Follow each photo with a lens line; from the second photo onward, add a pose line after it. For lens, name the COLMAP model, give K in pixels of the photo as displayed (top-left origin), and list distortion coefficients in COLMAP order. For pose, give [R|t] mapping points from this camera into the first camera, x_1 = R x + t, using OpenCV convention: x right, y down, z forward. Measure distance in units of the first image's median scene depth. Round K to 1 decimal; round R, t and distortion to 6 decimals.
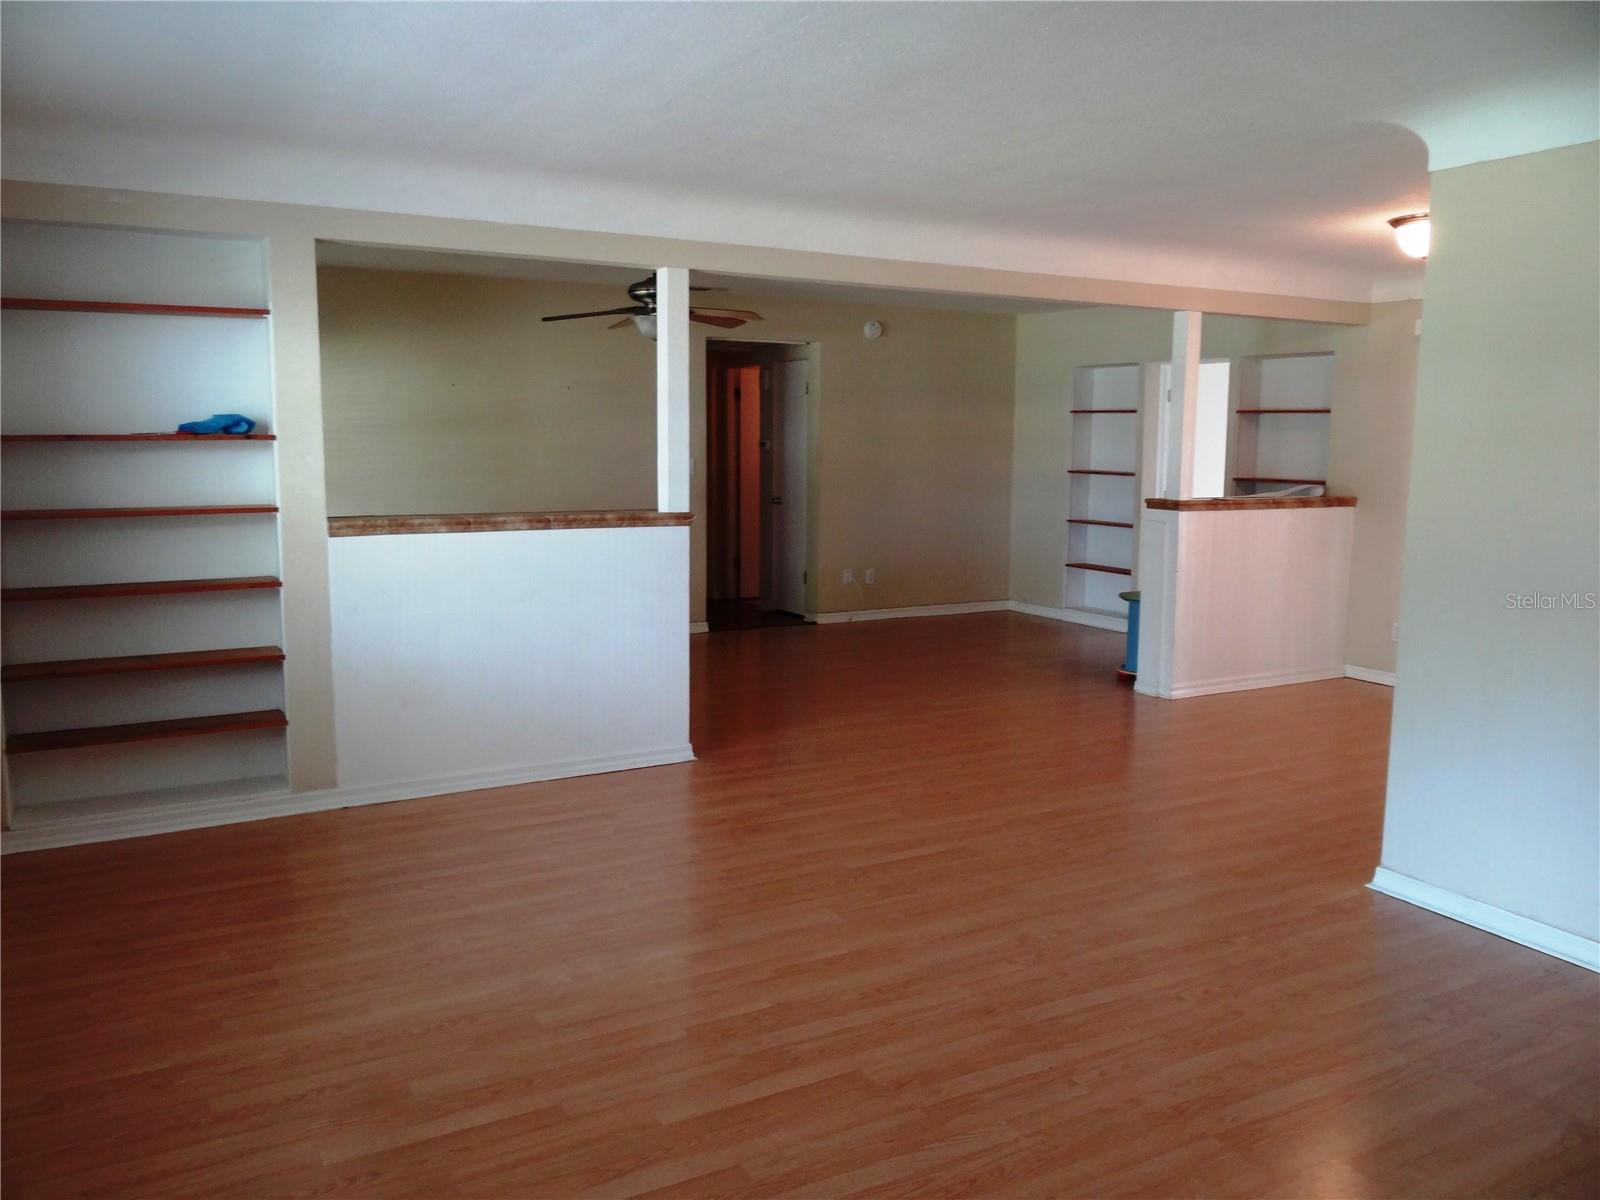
lens RADIAL K [[1269.6, 0, 798.9], [0, 1269.6, 586.2], [0, 0, 1]] dist [0.001069, 0.005744]
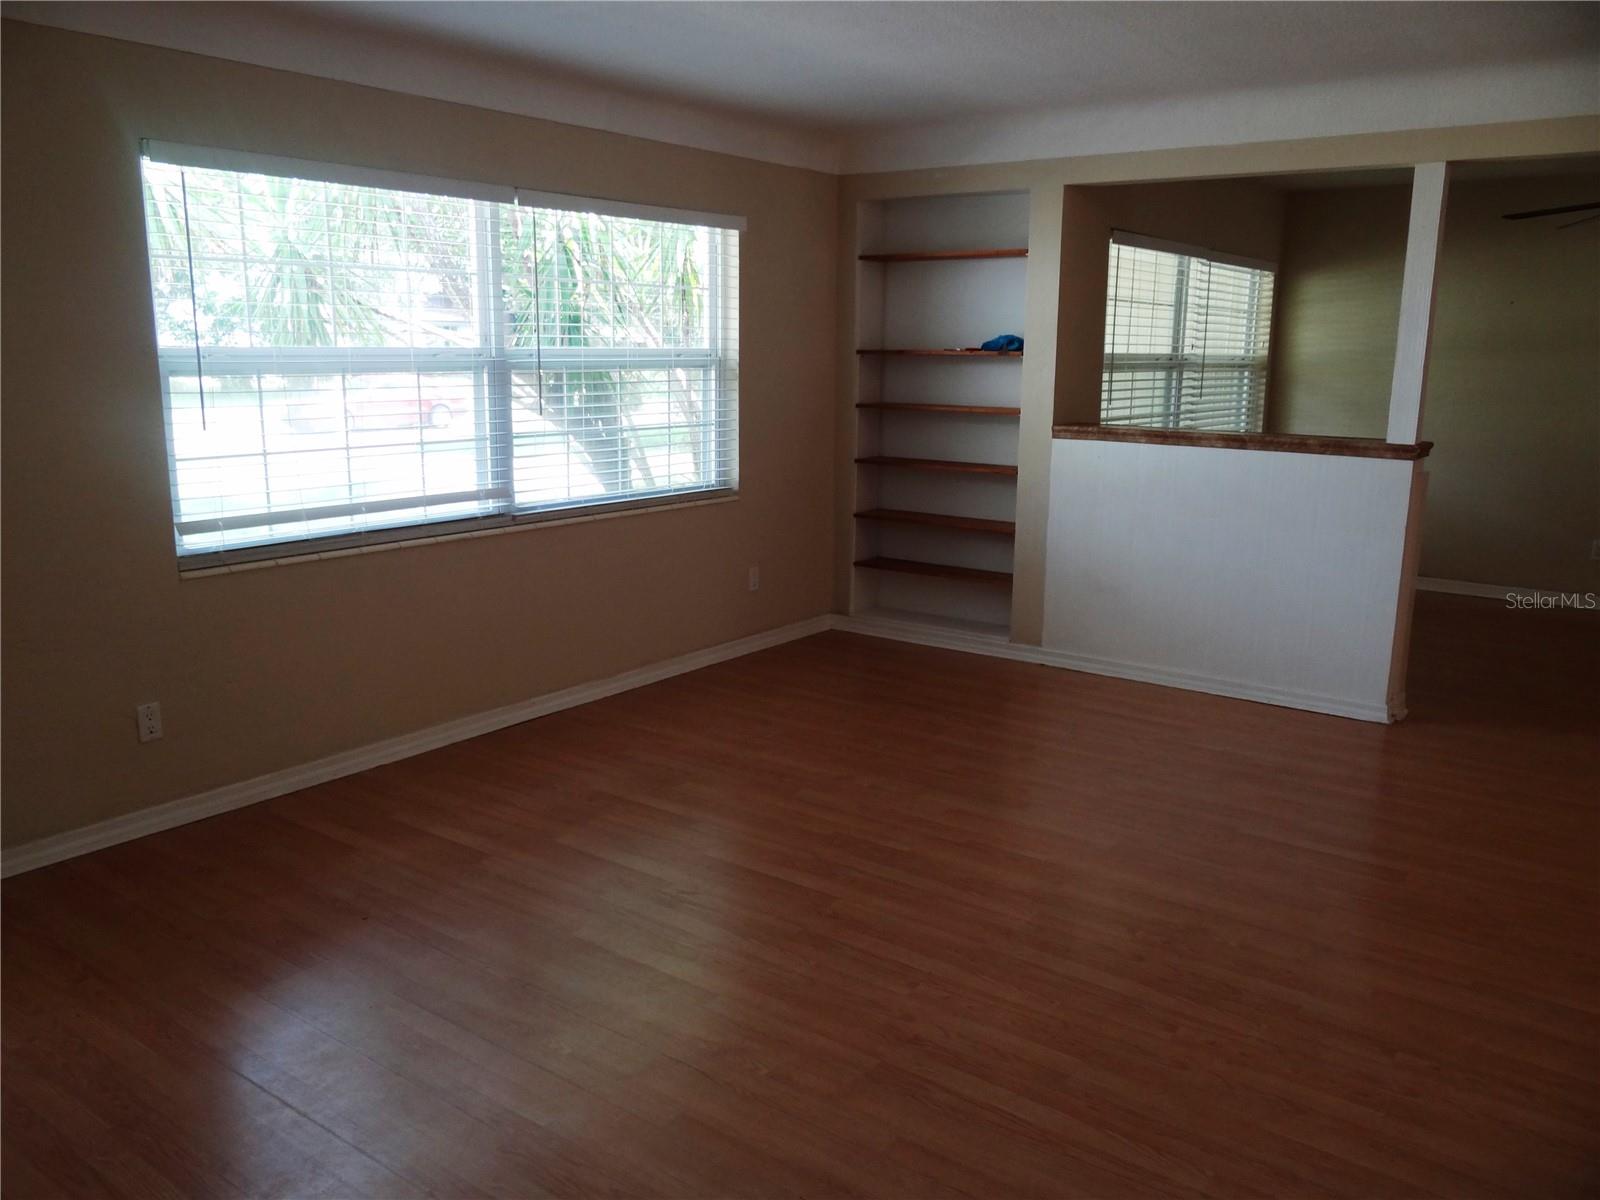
lens RADIAL K [[1269.6, 0, 775.9], [0, 1269.6, 595.7], [0, 0, 1]] dist [0.001069, 0.005744]
pose [[0.390874, 0.178820, -0.902907, 0.643234], [-0.120994, 0.982417, 0.142188, -0.031738], [0.912457, 0.053669, 0.405637, 0.286772]]
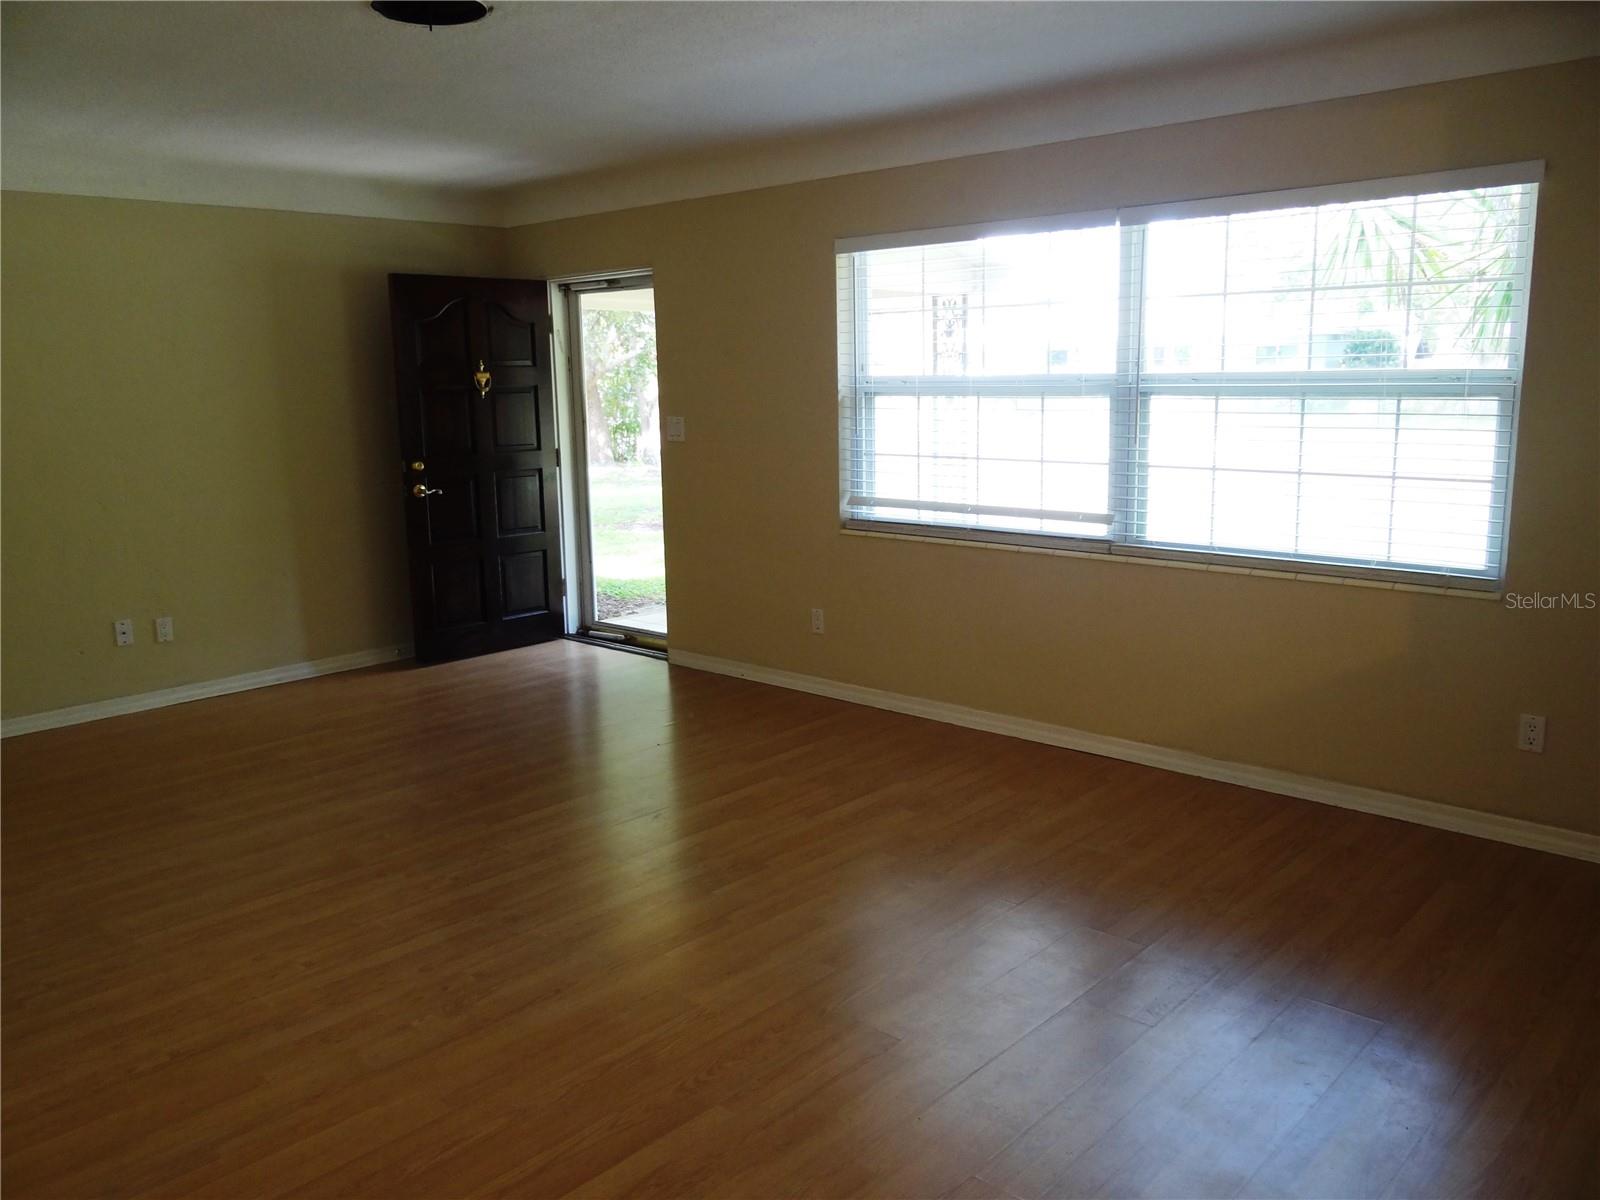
lens RADIAL K [[1269.6, 0, 800.0], [0, 1269.6, 601.9], [0, 0, 1]] dist [0.001069, 0.005744]
pose [[-0.955201, 0.068421, -0.287940, 0.143548], [-0.021286, 0.954507, 0.297426, -0.173773], [0.295192, 0.290231, -0.910290, 1.365011]]
